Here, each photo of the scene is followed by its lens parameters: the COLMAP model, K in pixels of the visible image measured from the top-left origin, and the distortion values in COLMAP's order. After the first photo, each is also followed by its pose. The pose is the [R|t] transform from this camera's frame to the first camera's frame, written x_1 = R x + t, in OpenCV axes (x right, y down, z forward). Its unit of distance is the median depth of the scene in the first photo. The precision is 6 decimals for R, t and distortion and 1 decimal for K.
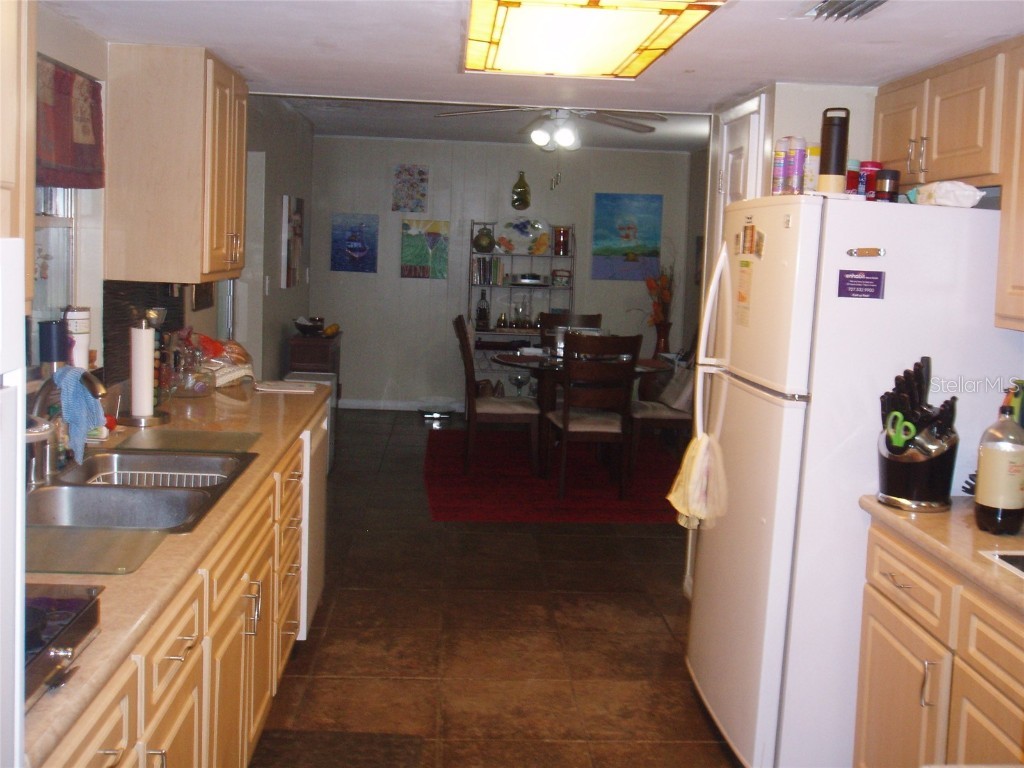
lens RADIAL K [[1393.5, 0, 511.7], [0, 1393.5, 384.7], [0, 0, 1]] dist [-0.038344, 0.000000]
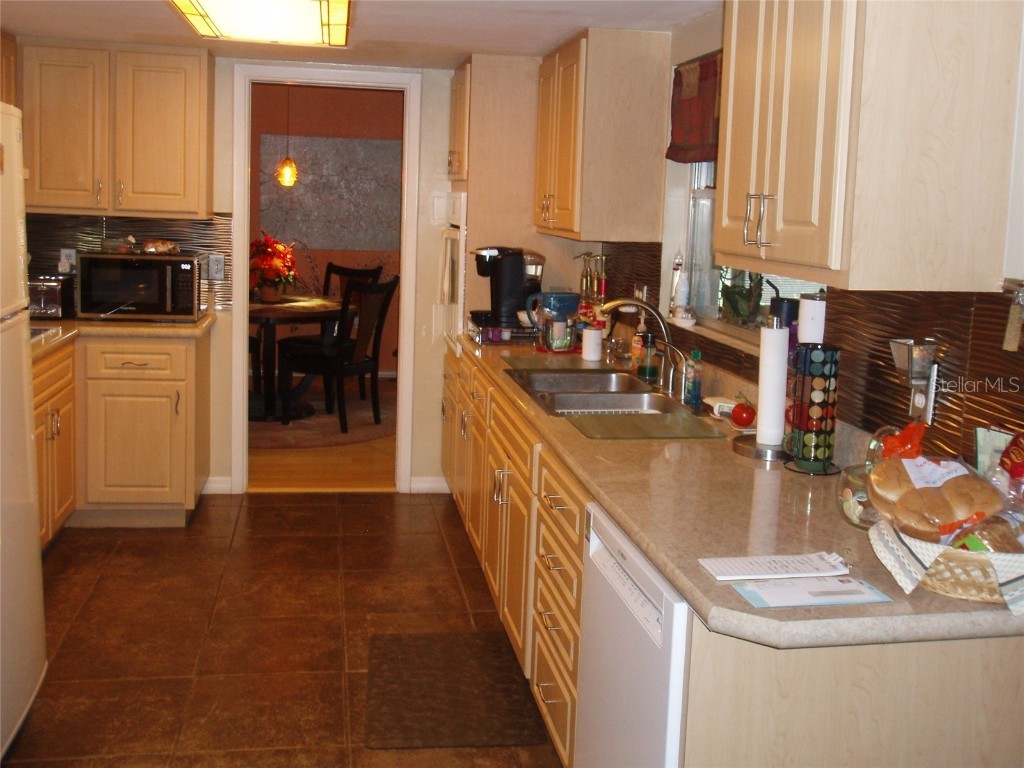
lens RADIAL K [[1393.5, 0, 513.2], [0, 1393.5, 382.9], [0, 0, 1]] dist [-0.038344, 0.000000]
pose [[-0.993257, -0.068104, -0.093821, -0.057524], [-0.087220, 0.972105, 0.217727, -0.168126], [0.076376, 0.224442, -0.971490, 1.798179]]
